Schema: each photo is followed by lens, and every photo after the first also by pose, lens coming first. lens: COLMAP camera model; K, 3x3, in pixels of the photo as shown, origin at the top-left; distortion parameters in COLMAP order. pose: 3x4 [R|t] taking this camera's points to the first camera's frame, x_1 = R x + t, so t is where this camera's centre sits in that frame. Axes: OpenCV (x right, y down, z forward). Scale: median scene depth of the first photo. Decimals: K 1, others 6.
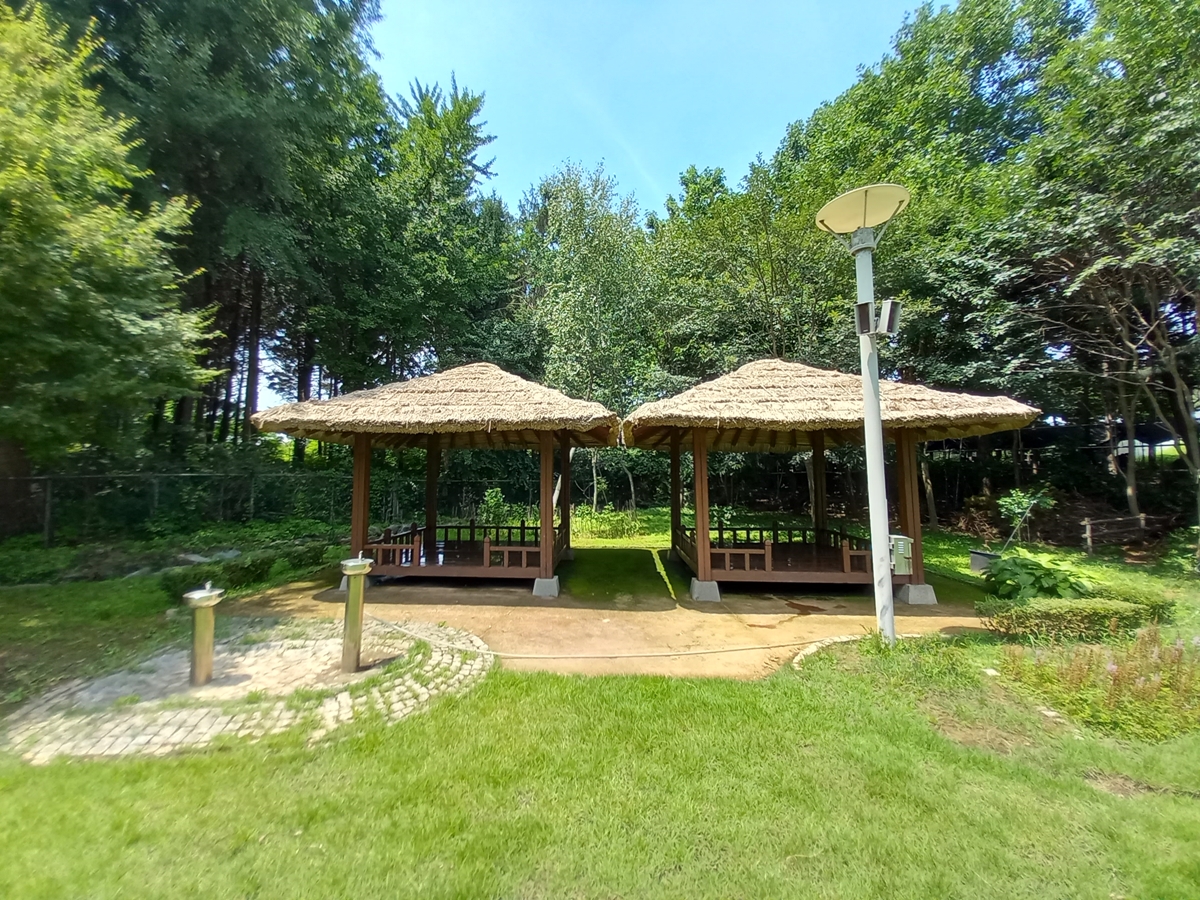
lens RADIAL K [[481.7, 0, 601.4], [0, 481.7, 446.3], [0, 0, 1]] dist [-0.000593, 0.000012]
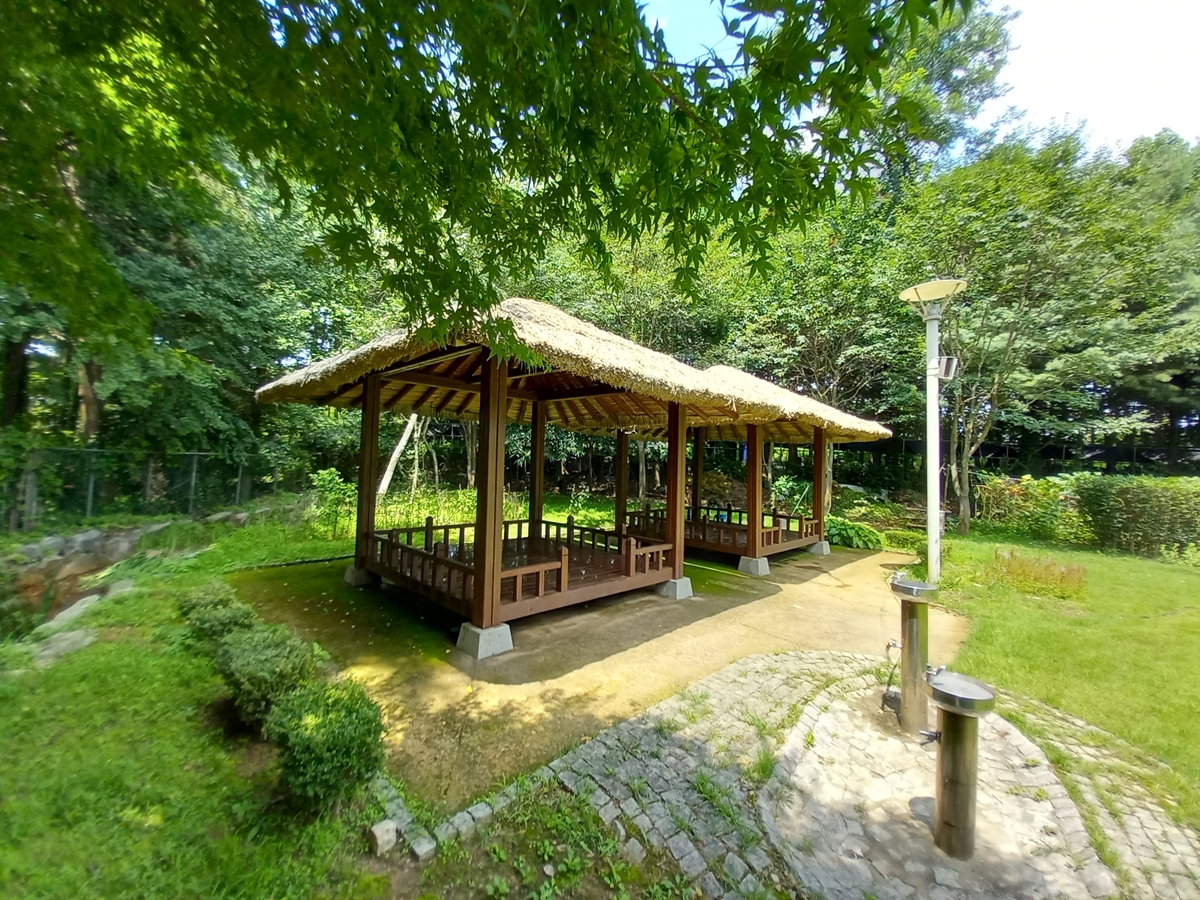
lens RADIAL K [[481.7, 0, 601.3], [0, 481.7, 447.9], [0, 0, 1]] dist [-0.000593, 0.000012]
pose [[0.651293, 0.044582, 0.757516, -0.853119], [-0.082602, 0.996506, 0.012372, 0.036471], [-0.754317, -0.070630, 0.652700, 0.544004]]
